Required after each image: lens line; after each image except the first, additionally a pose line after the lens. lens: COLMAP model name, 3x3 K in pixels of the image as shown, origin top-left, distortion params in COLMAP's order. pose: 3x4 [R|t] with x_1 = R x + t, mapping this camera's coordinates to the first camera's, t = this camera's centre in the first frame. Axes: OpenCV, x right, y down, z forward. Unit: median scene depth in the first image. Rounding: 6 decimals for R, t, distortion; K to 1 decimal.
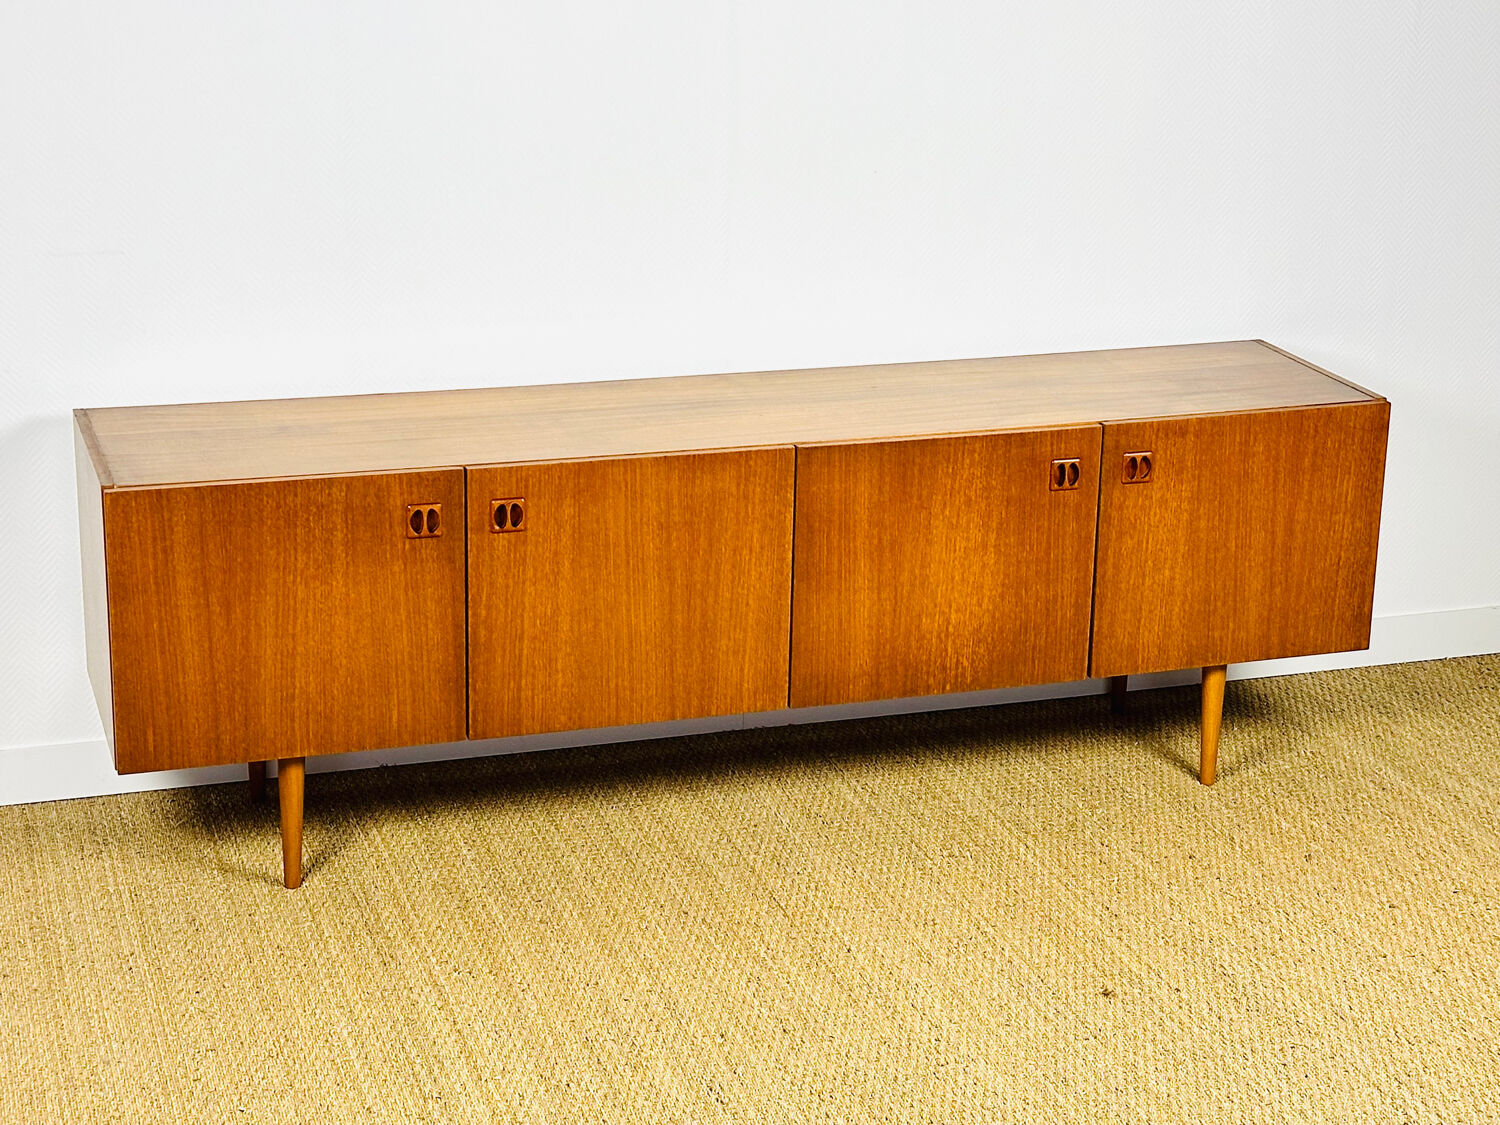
lens RADIAL K [[2789.6, 0, 777.0], [0, 2789.6, 535.9], [0, 0, 1]] dist [0.140553, -0.018265]
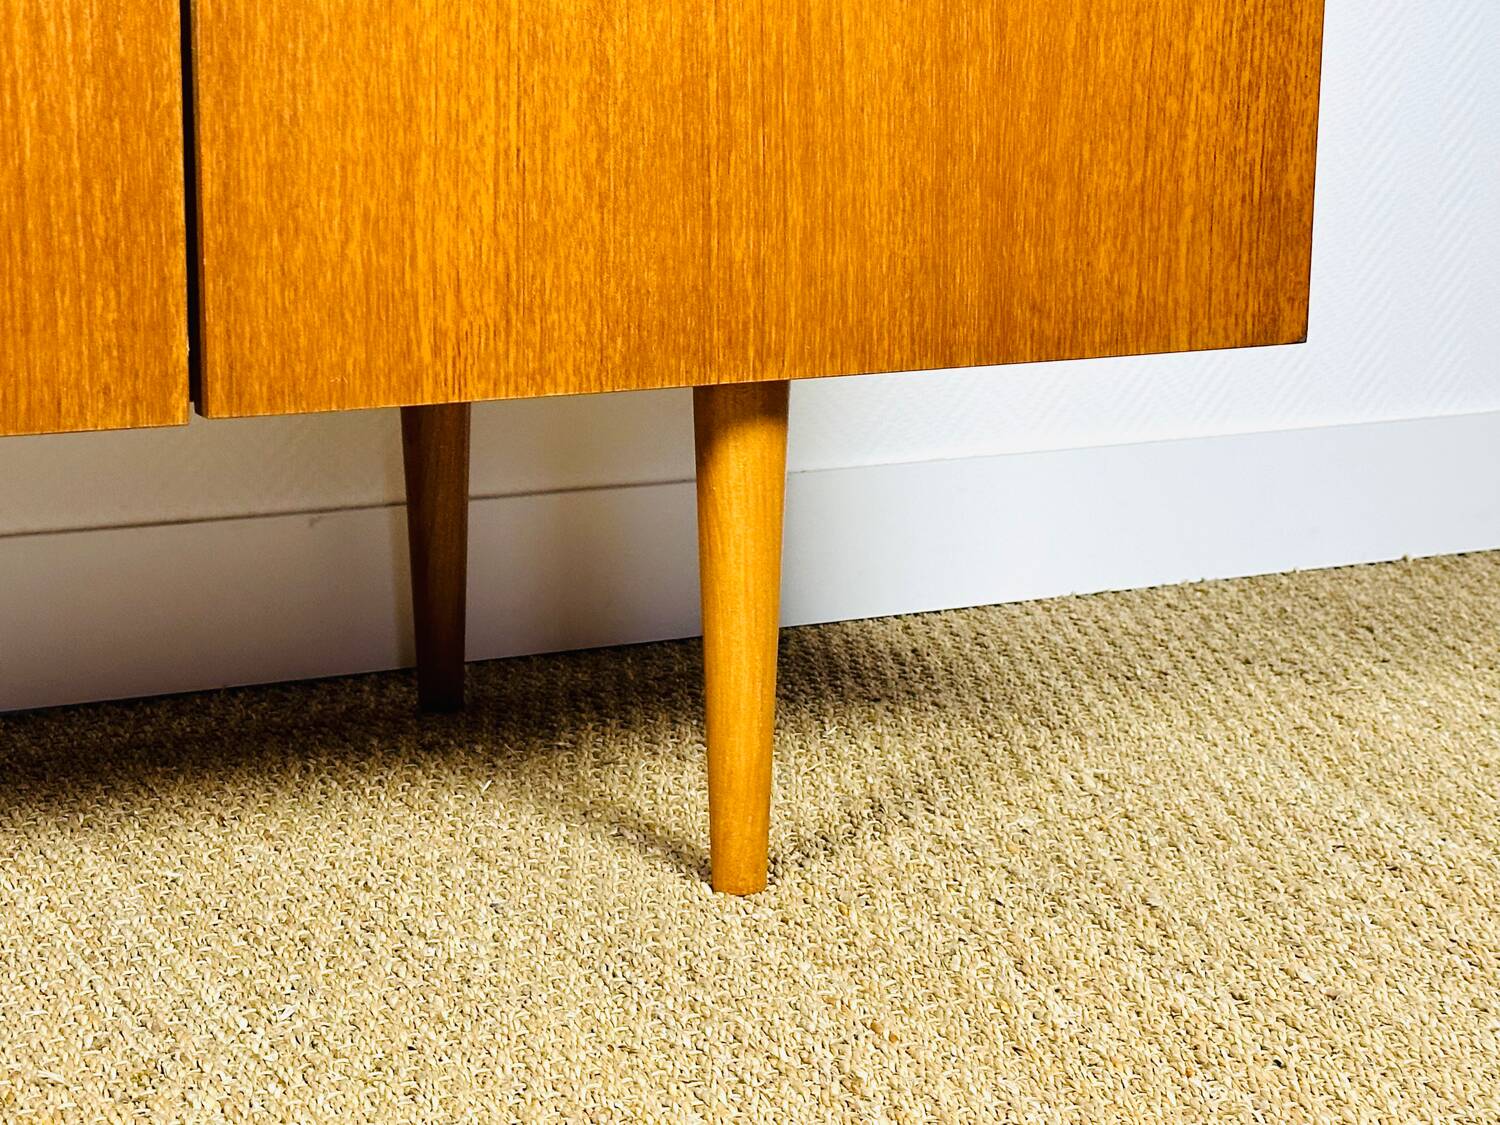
lens RADIAL K [[3086.6, 0, 744.4], [0, 3086.6, 519.3], [0, 0, 1]] dist [0.097563, 0.468671]
pose [[0.987892, -0.038684, 0.150242, 0.123283], [0.055245, 0.992651, -0.107667, 0.093408], [-0.144973, 0.114663, 0.982769, 0.784162]]
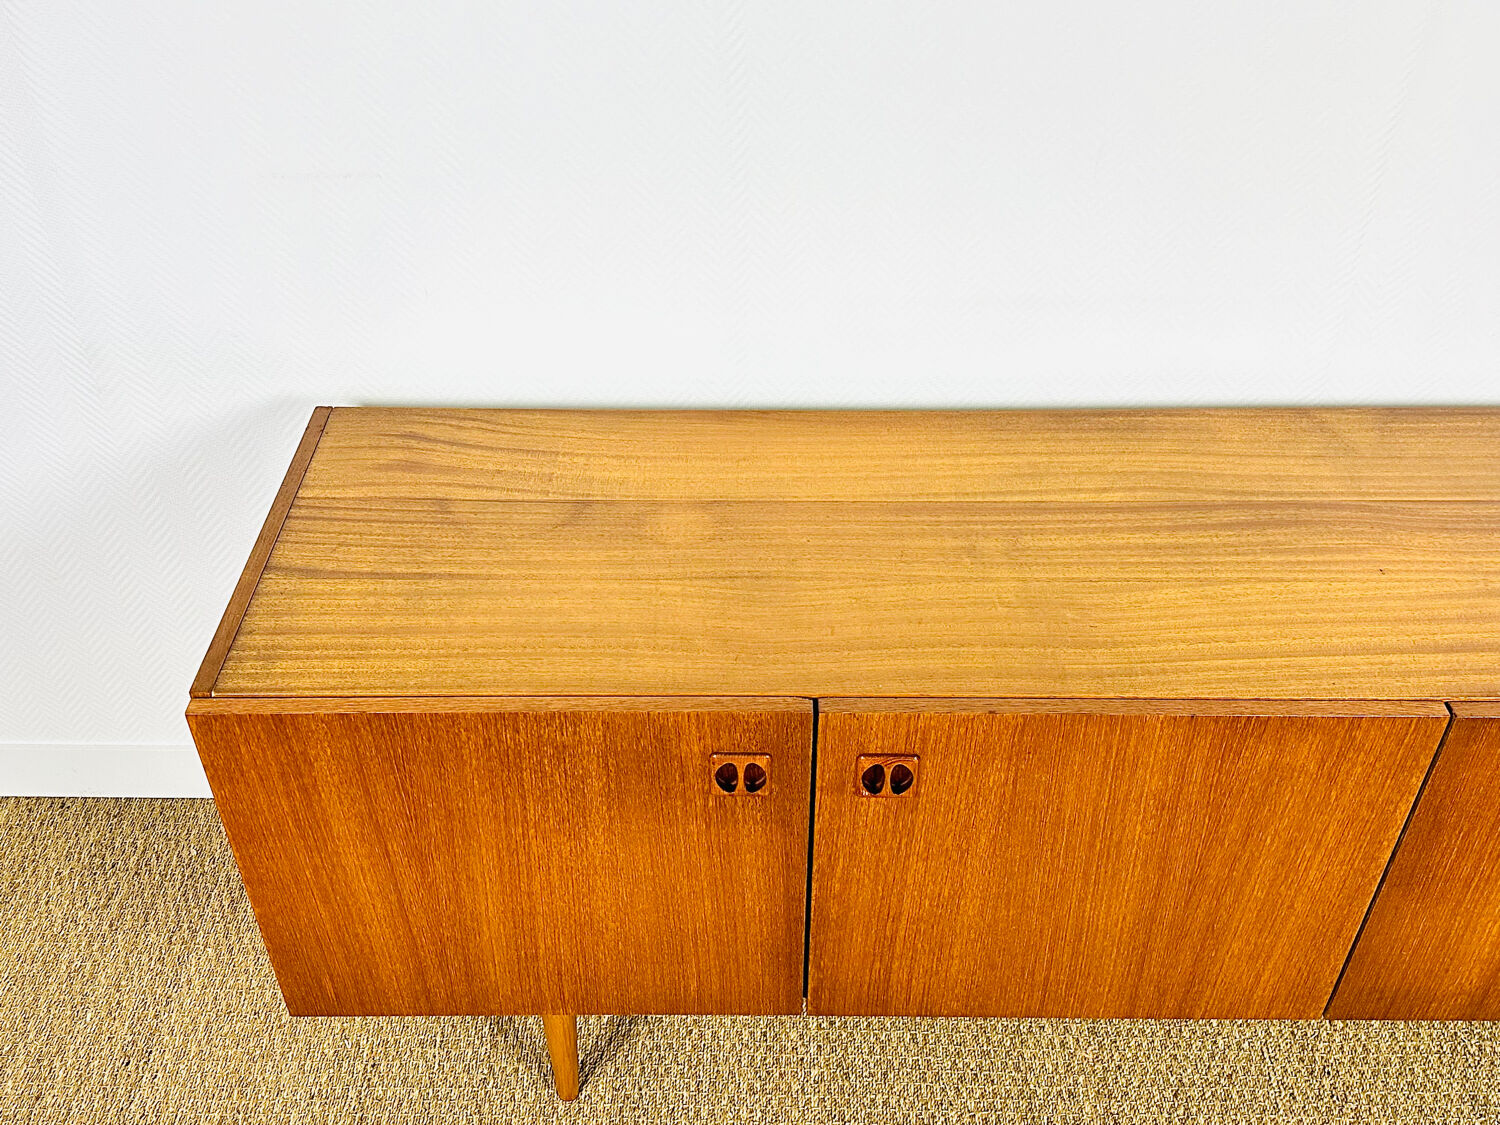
lens RADIAL K [[1417.2, 0, 750.1], [0, 1417.2, 555.2], [0, 0, 1]] dist [0.188807, -0.388180]
pose [[0.946138, 0.183761, -0.266560, -0.050800], [-0.074922, 0.925240, 0.371911, -0.149839], [0.314974, -0.331908, 0.889173, 0.712777]]
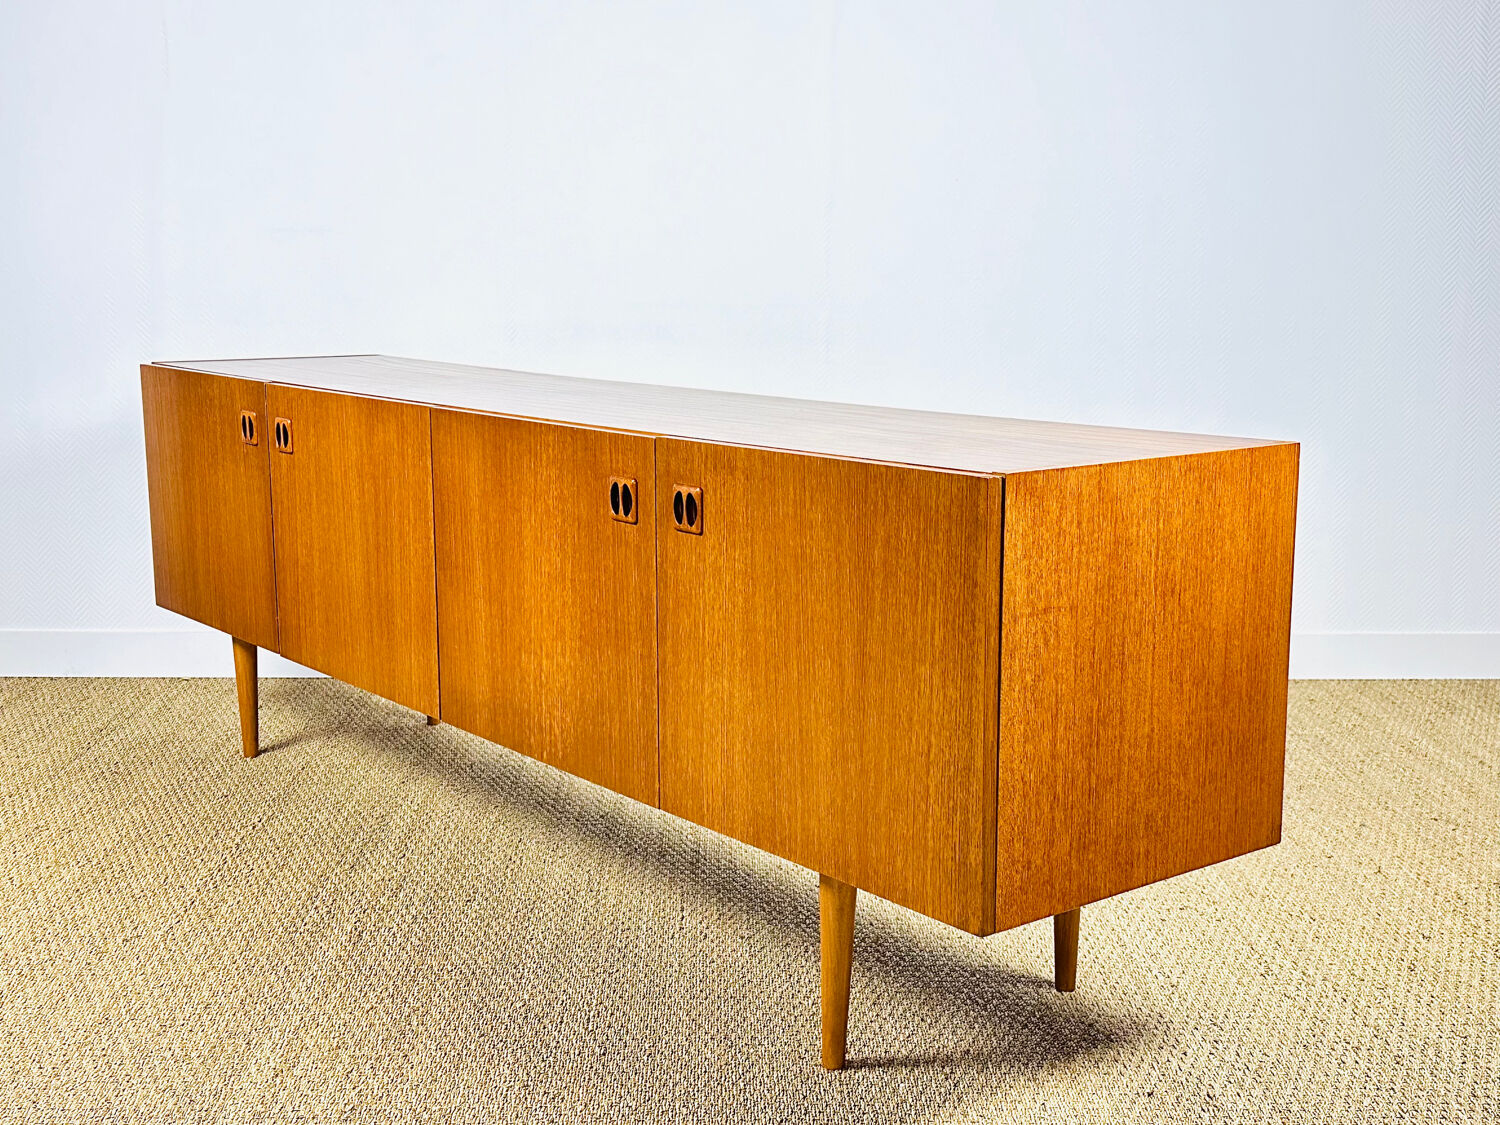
lens RADIAL K [[1820.5, 0, 750.0], [0, 1820.5, 562.5], [0, 0, 1]] dist [0.165071, -0.282092]
pose [[0.335948, 0.135569, -0.932073, 0.567300], [-0.275914, 0.960340, 0.040233, -0.034988], [0.900561, 0.243656, 0.360029, 0.882857]]
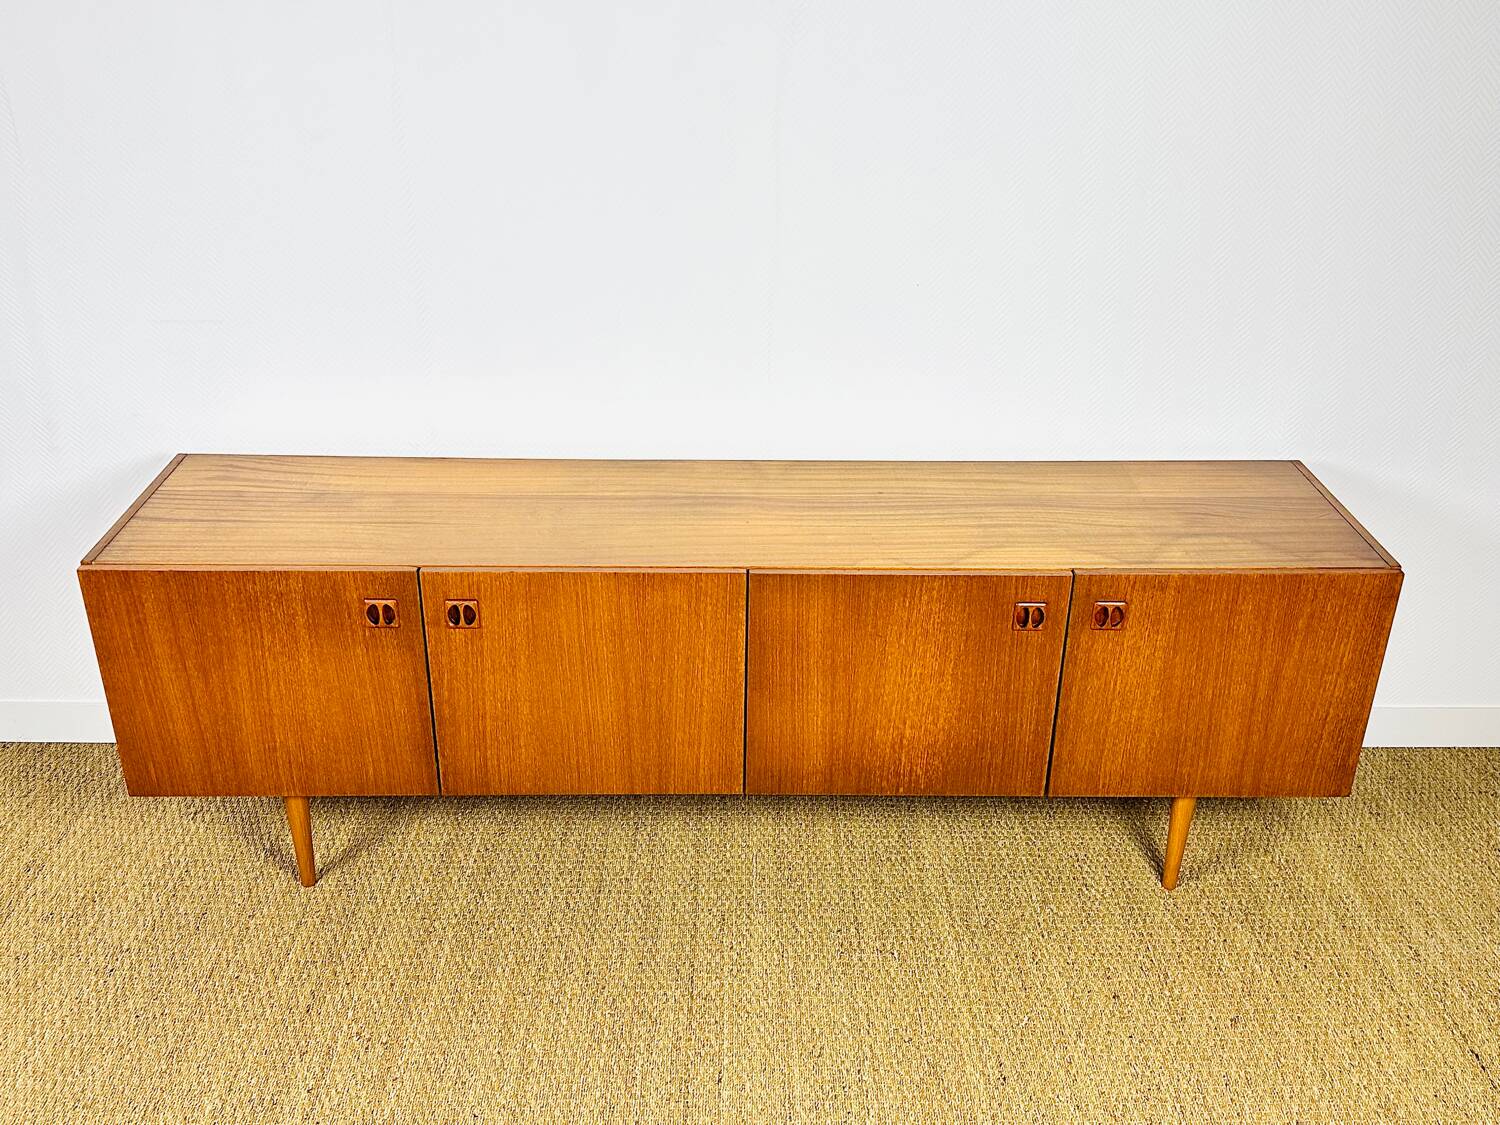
lens RADIAL K [[1366.4, 0, 748.7], [0, 1366.4, 551.5], [0, 0, 1]] dist [0.197029, -0.419102]
pose [[0.952609, 0.127384, -0.276240, 0.144071], [-0.083054, 0.982510, 0.166661, -0.122265], [0.292639, -0.135820, 0.946528, 0.513350]]
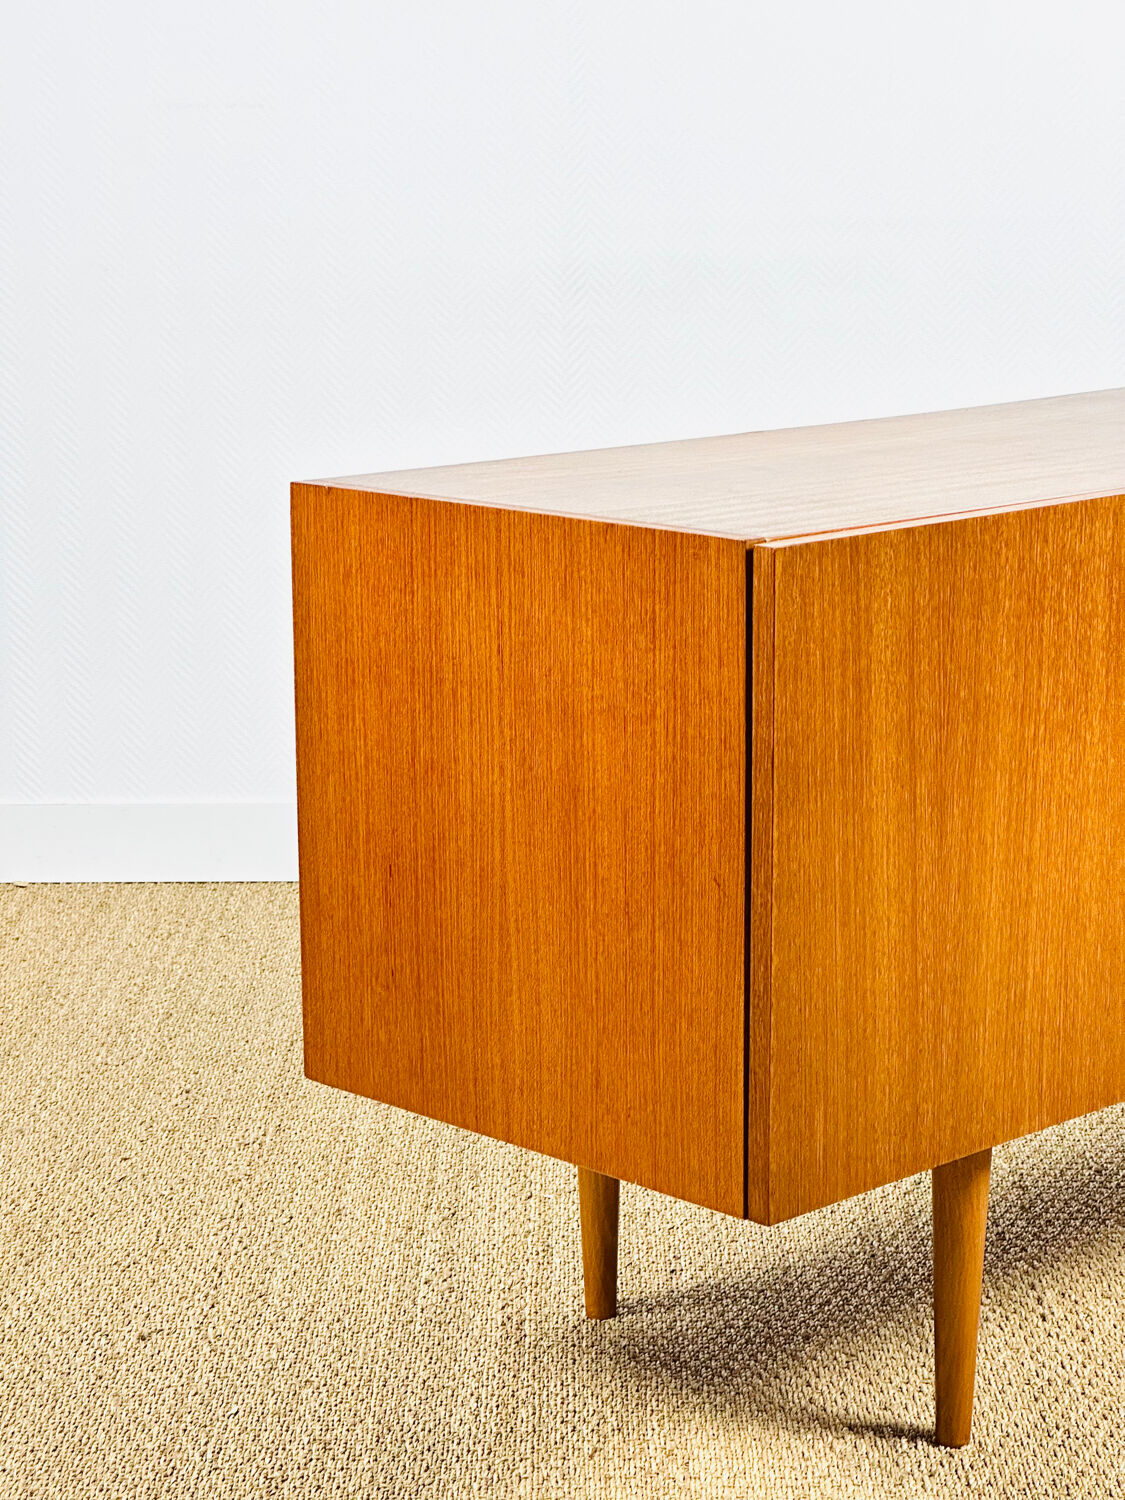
lens RADIAL K [[3365.9, 0, 562.5], [0, 3365.9, 750.0], [0, 0, 1]] dist [-0.144359, 5.007087]
pose [[0.901277, -0.116357, 0.417326, -0.441519], [0.158246, 0.985118, -0.067090, 0.040220], [-0.403309, 0.126507, 0.906277, 0.503522]]
